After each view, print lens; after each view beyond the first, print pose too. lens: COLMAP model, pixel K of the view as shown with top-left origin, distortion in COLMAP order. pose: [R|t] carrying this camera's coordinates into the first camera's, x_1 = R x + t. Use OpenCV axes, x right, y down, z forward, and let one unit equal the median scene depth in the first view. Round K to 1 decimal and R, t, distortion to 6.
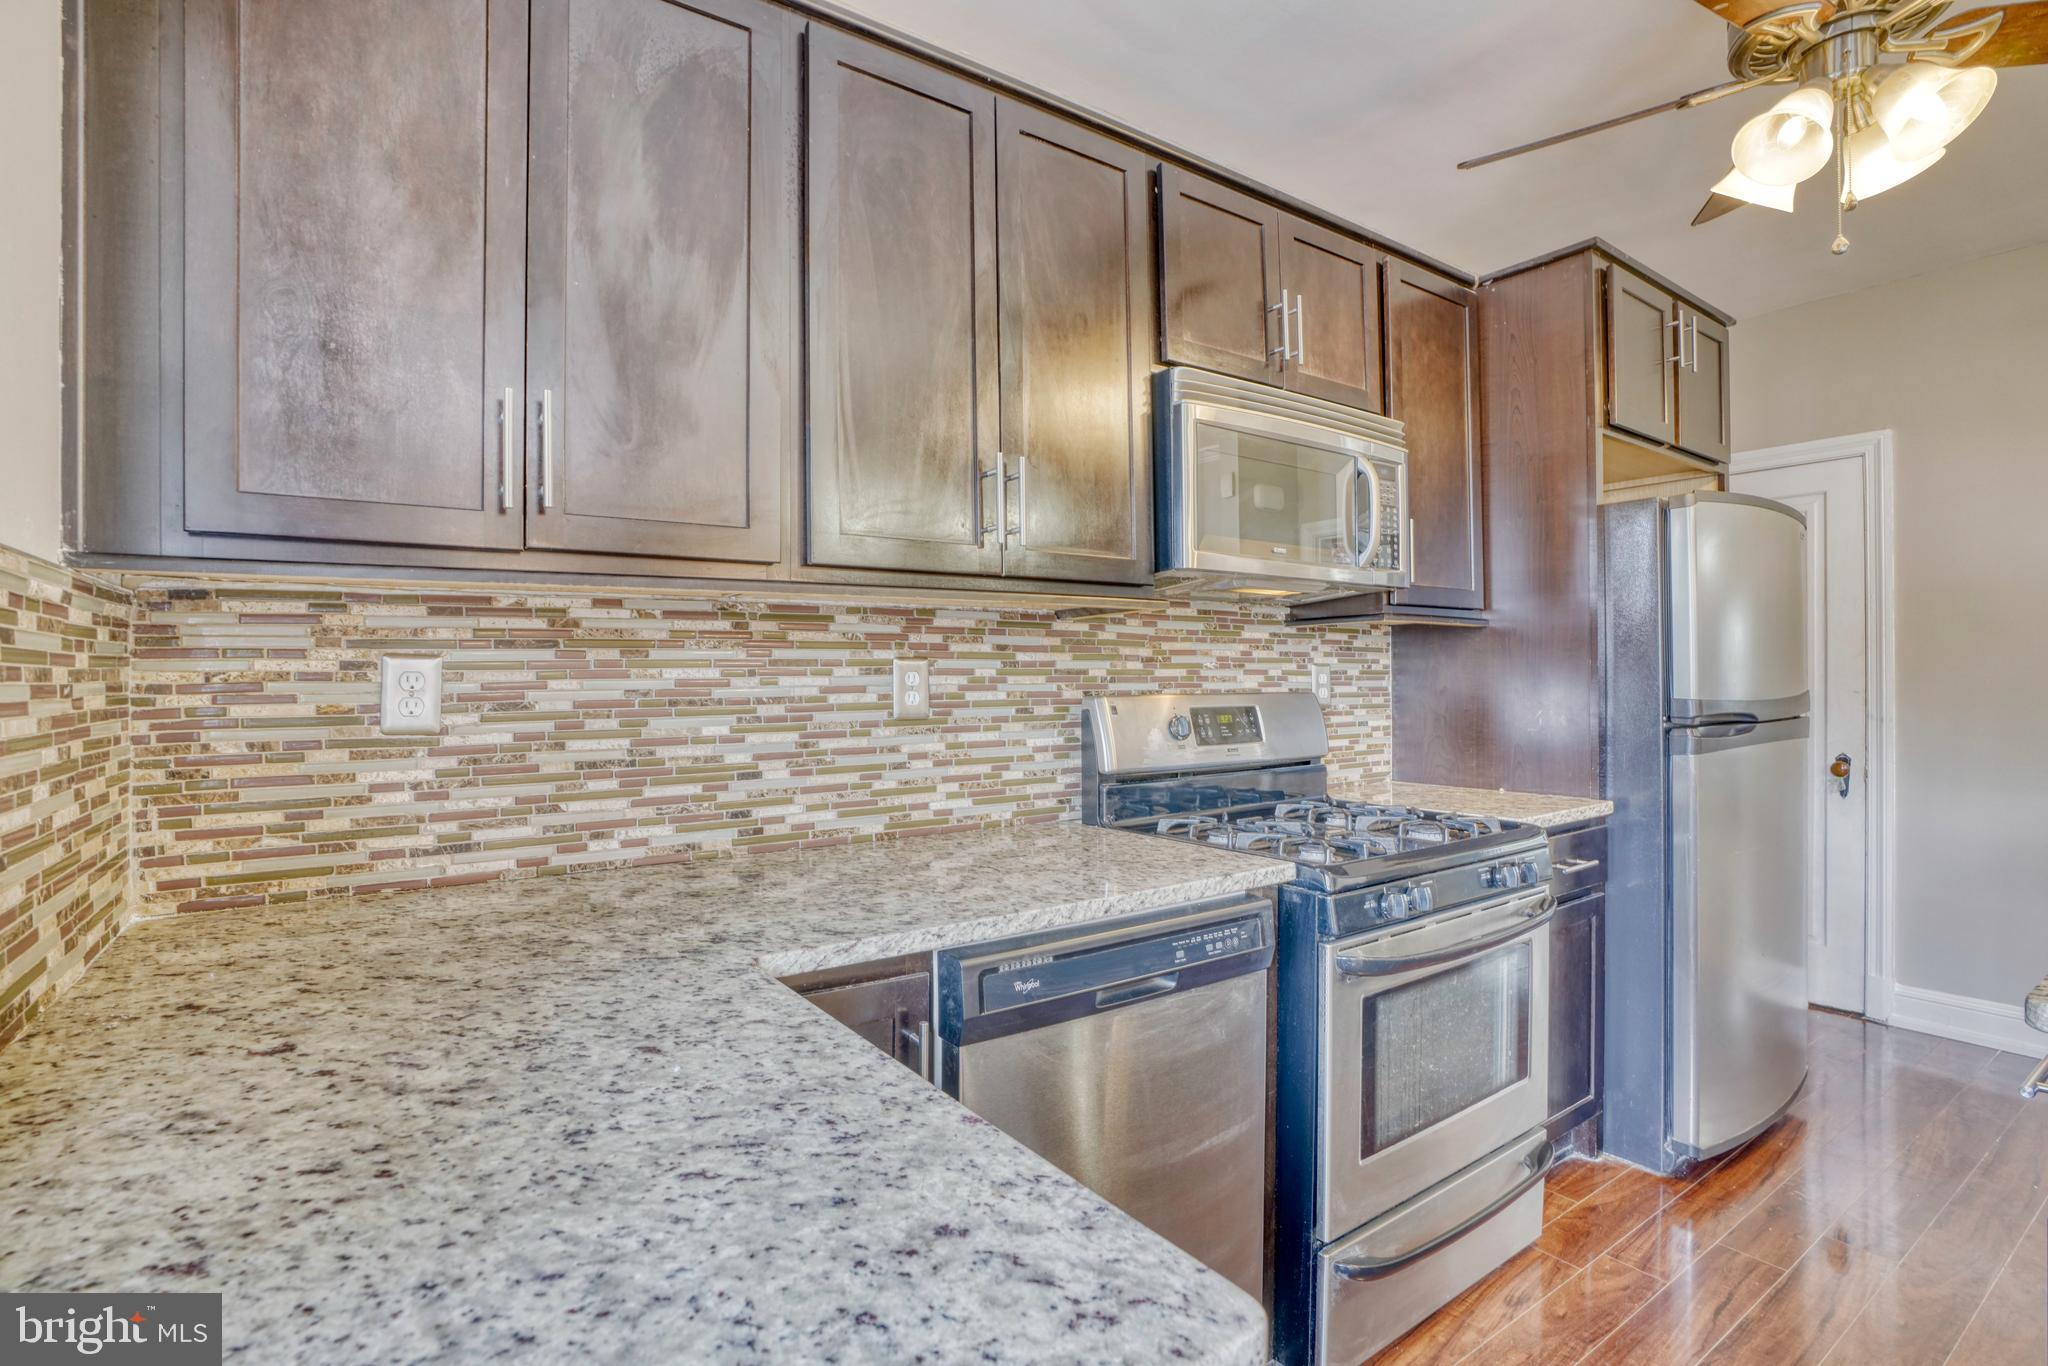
lens RADIAL K [[979.9, 0, 994.5], [0, 979.9, 681.5], [0, 0, 1]] dist [-0.064061, 0.028253]
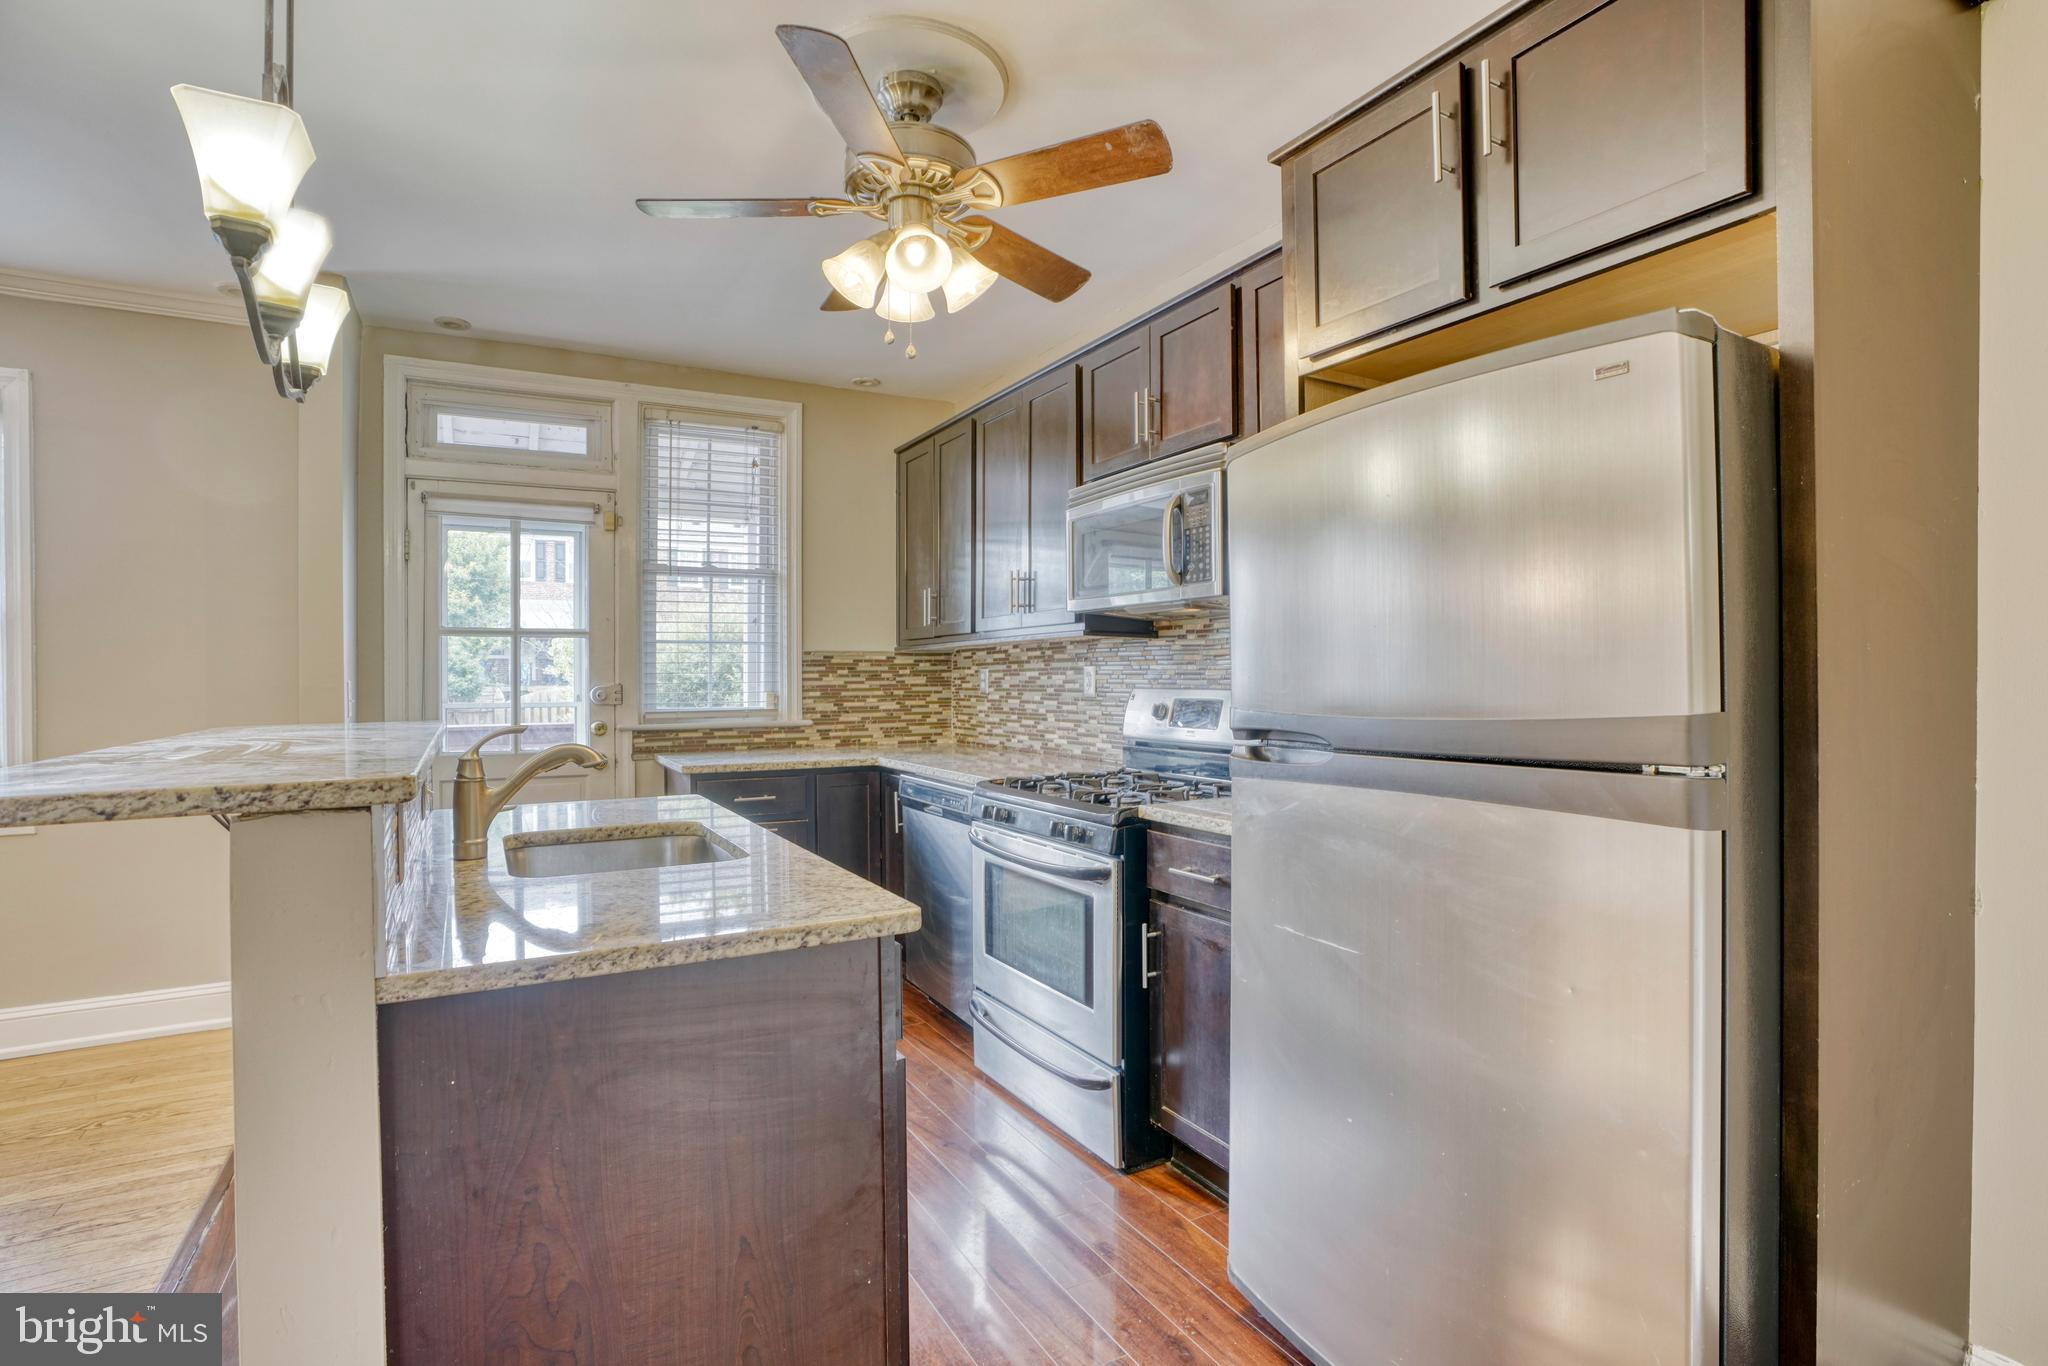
lens RADIAL K [[979.9, 0, 1006.4], [0, 979.9, 673.4], [0, 0, 1]] dist [-0.064061, 0.028253]
pose [[-0.104714, 0.004723, -0.994491, 1.847745], [0.004510, 0.999981, 0.004275, -0.017787], [0.994492, -0.004037, -0.104733, 1.055494]]
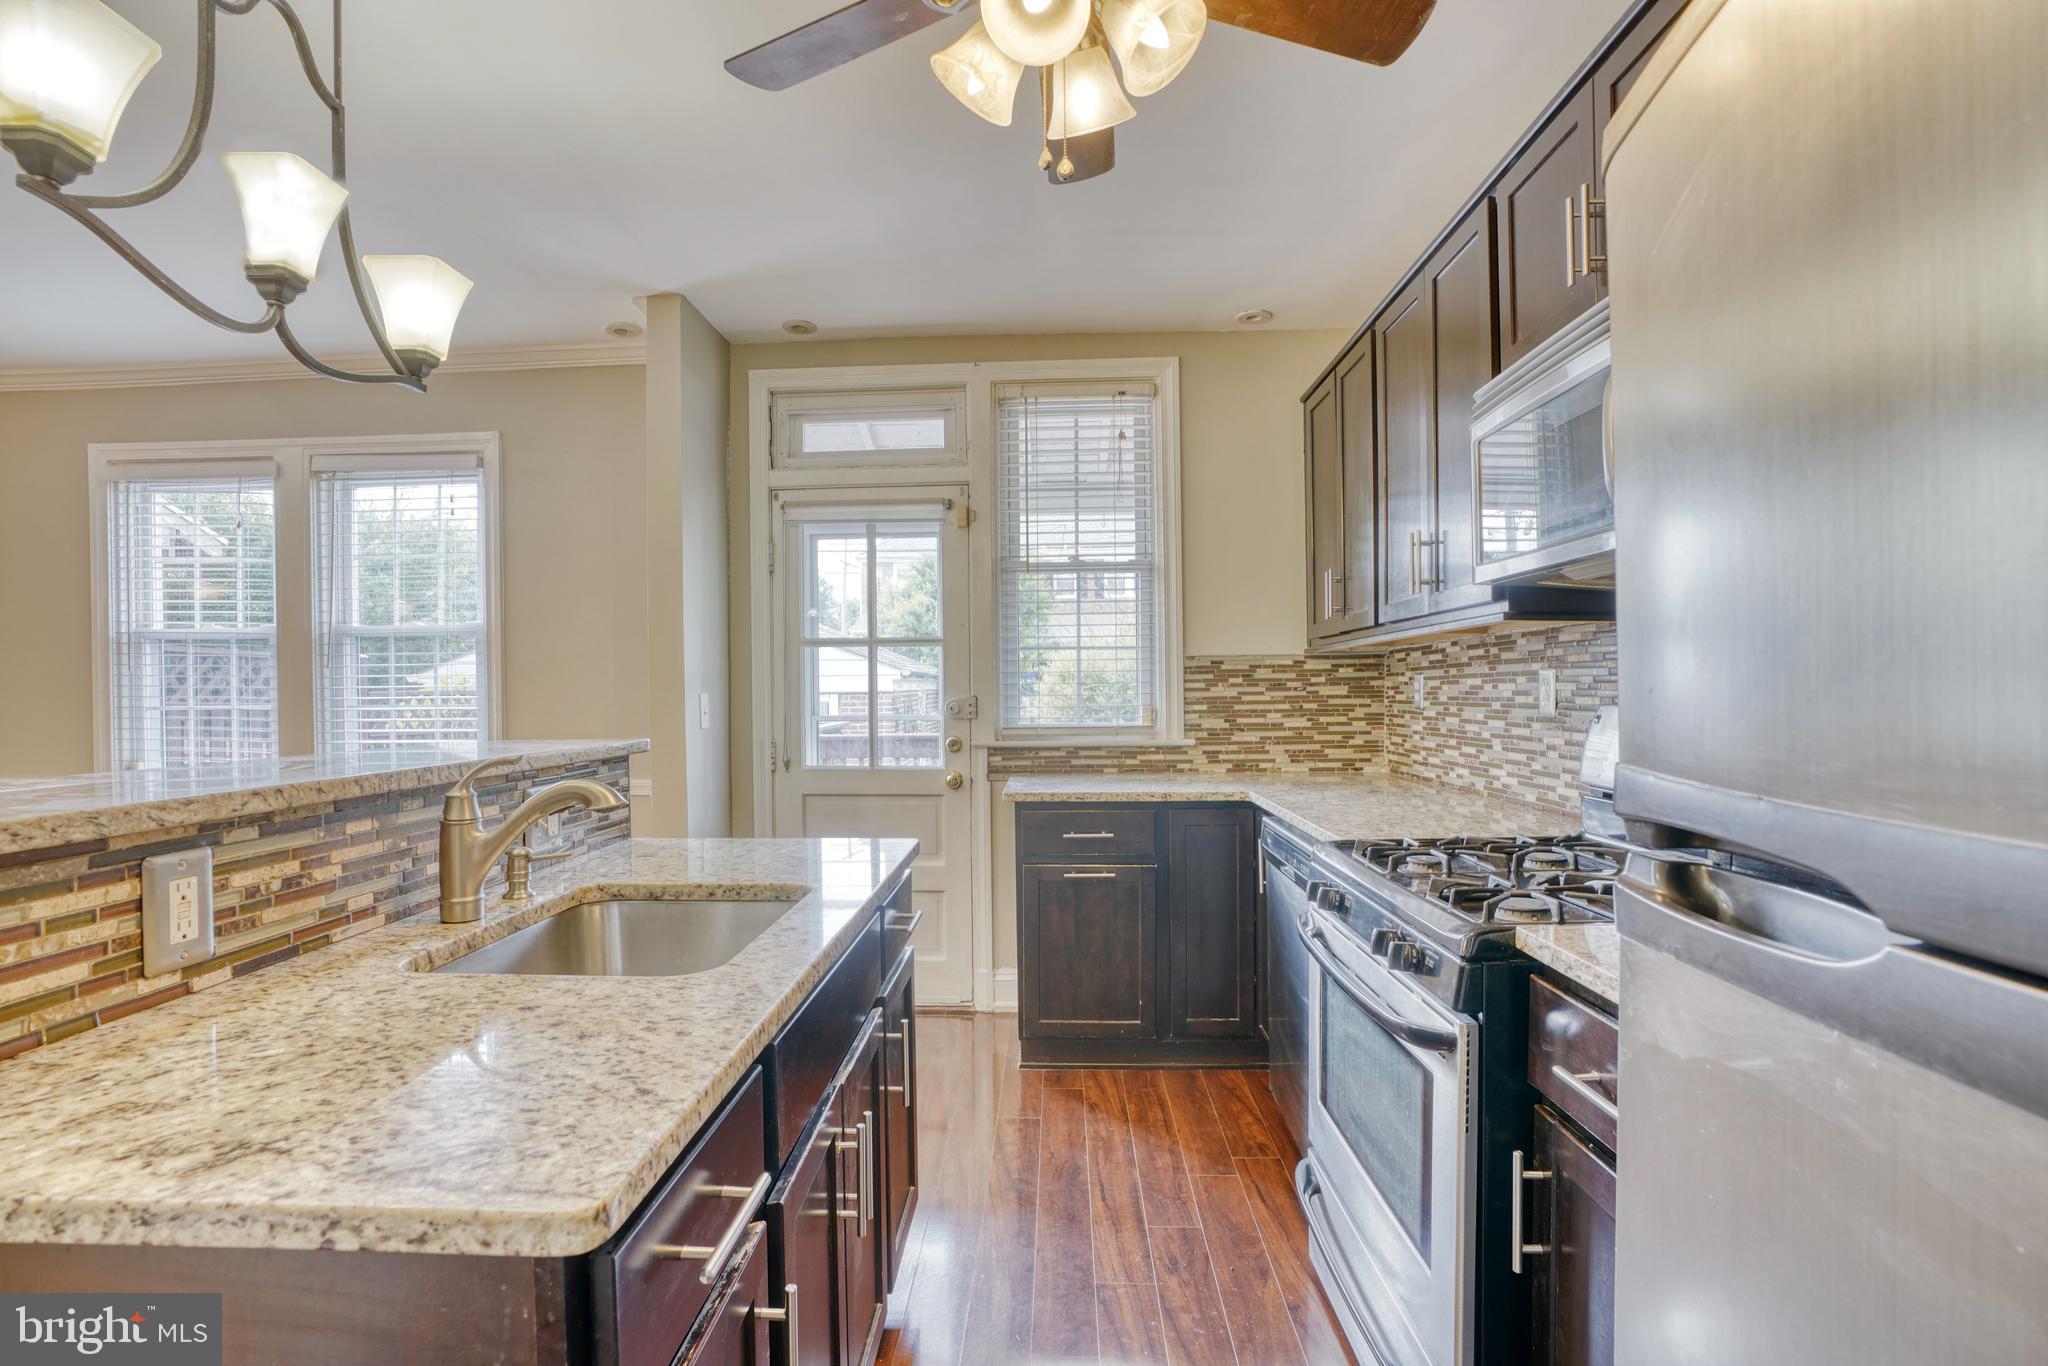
lens RADIAL K [[979.9, 0, 1004.1], [0, 979.9, 687.7], [0, 0, 1]] dist [-0.064061, 0.028253]
pose [[-0.610212, 0.011834, -0.792150, 1.332019], [0.012590, 0.999907, 0.005239, -0.014928], [0.792138, -0.006777, -0.610304, 1.219996]]
